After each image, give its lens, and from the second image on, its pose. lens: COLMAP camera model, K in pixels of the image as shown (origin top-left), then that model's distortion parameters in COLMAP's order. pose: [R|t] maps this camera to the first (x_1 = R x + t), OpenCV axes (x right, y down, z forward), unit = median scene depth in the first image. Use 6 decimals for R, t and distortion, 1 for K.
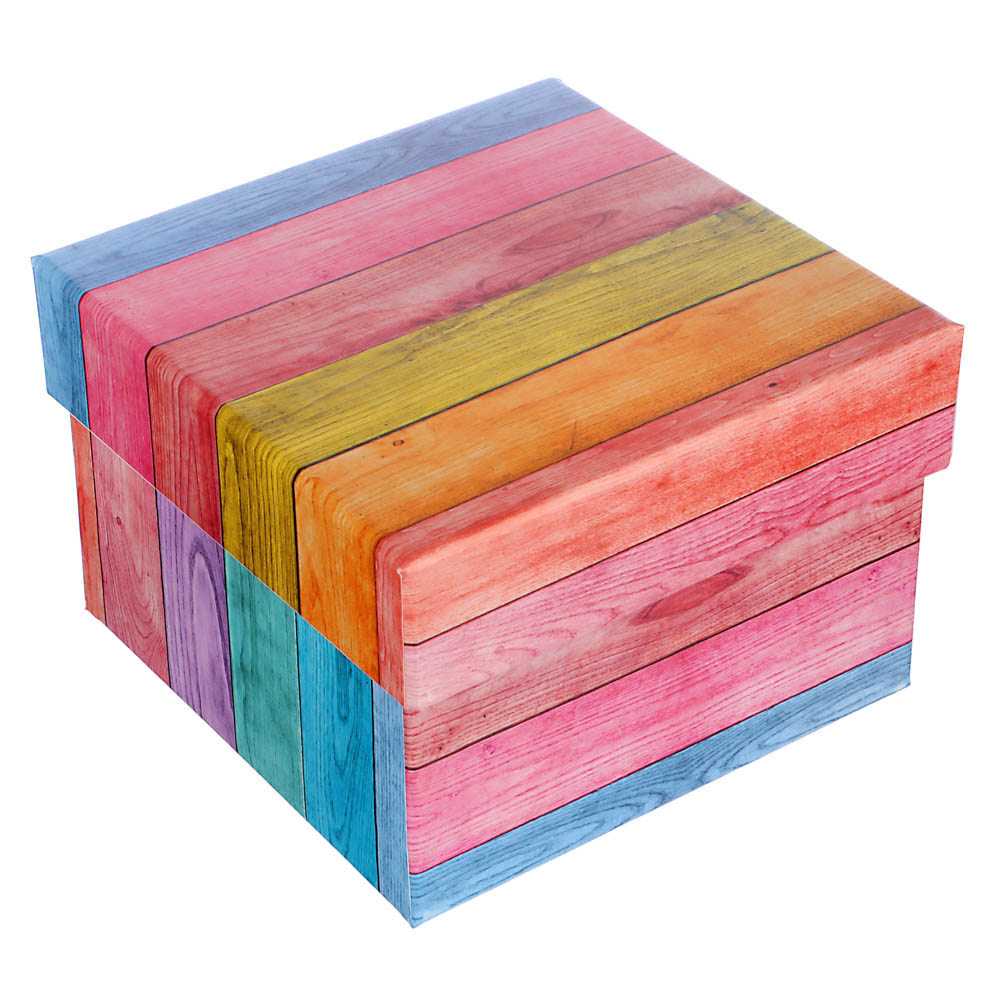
lens RADIAL K [[3145.5, 0, 472.9], [0, 3145.5, 480.2], [0, 0, 1]] dist [0.255423, 0.000000]
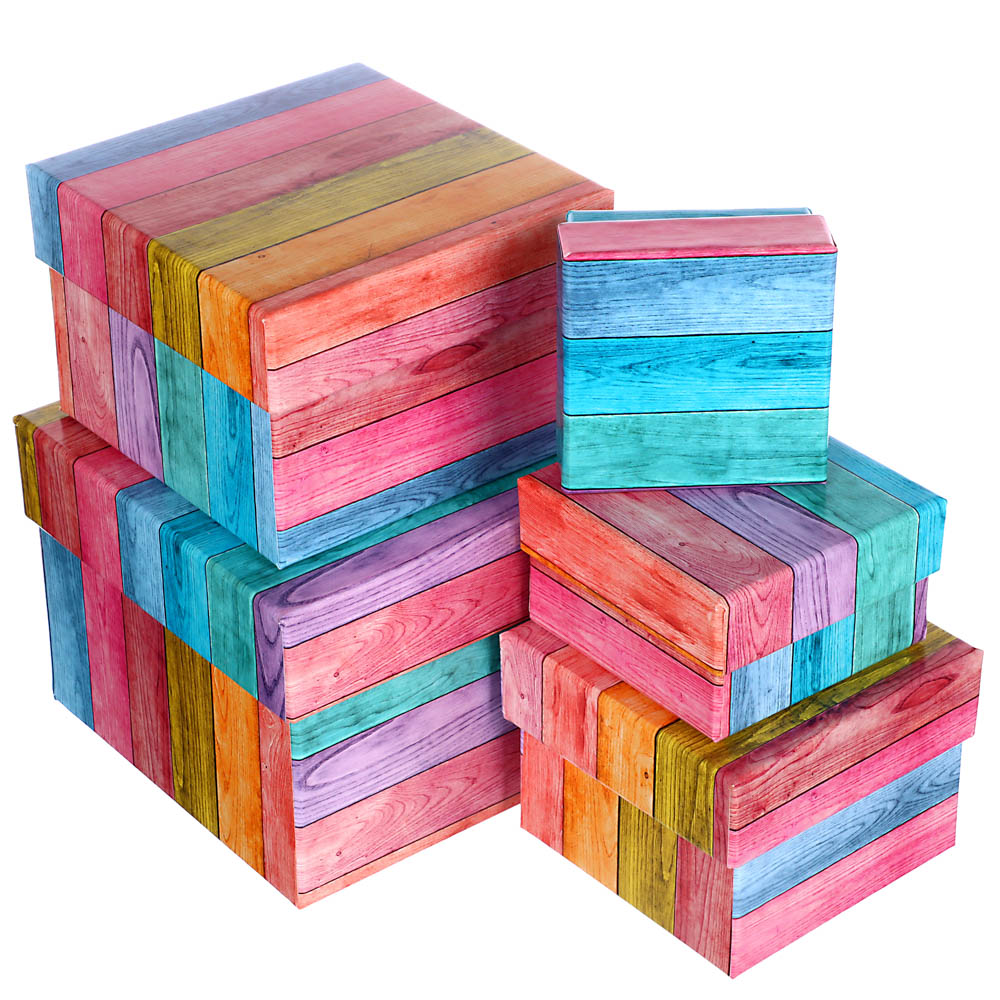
lens RADIAL K [[3000.7, 0, 530.4], [0, 3000.7, 481.0], [0, 0, 1]] dist [0.193245, 0.000000]
pose [[0.997944, -0.027109, 0.058085, 0.020086], [0.030825, 0.997470, -0.064064, 0.195388], [-0.056201, 0.065723, 0.996254, -0.513254]]
